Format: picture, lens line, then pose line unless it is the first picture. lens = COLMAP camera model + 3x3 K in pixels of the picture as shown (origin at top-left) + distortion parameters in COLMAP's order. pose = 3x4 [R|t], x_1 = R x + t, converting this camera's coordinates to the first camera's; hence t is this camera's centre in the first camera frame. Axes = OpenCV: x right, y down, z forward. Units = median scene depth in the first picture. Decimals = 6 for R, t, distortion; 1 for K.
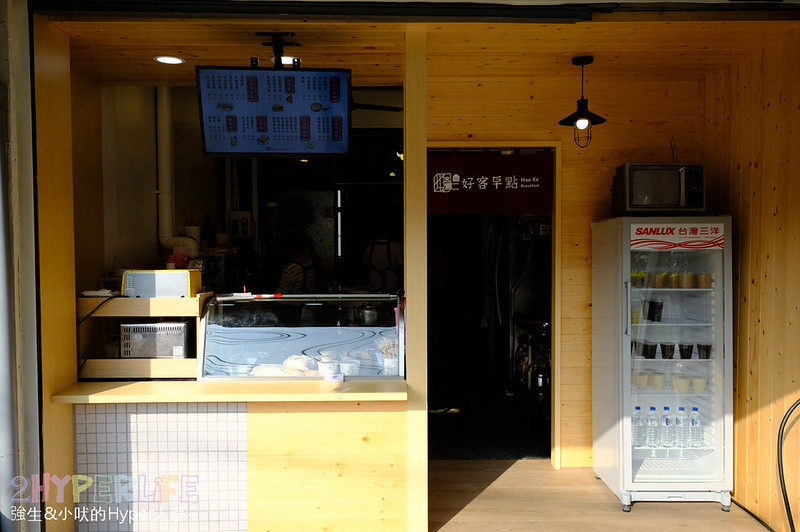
lens RADIAL K [[669.5, 0, 394.2], [0, 669.5, 259.2], [0, 0, 1]] dist [0.039728, 0.004362]
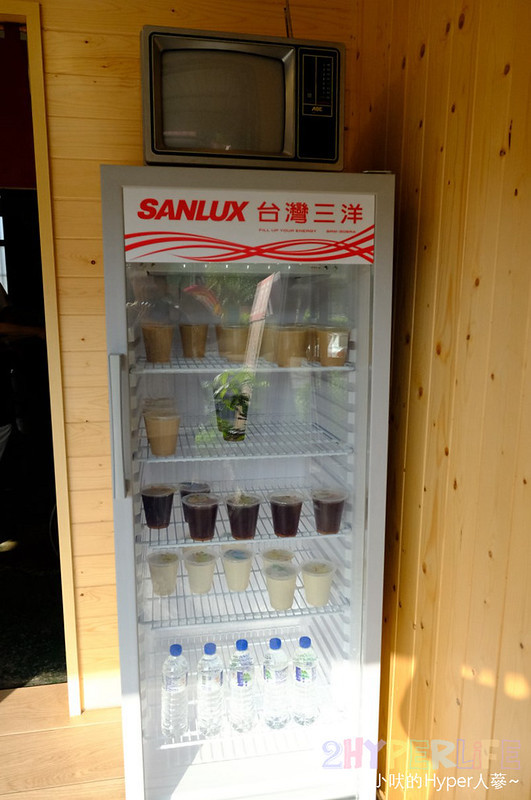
lens RADIAL K [[614.9, 0, 264.1], [0, 614.9, 403.7], [0, 0, 1]] dist [0.015258, 0.004179]
pose [[0.984481, -0.024017, 0.173840, 0.365272], [-0.002699, 0.988402, 0.151838, 0.010033], [-0.175470, -0.149951, 0.972998, 0.662372]]
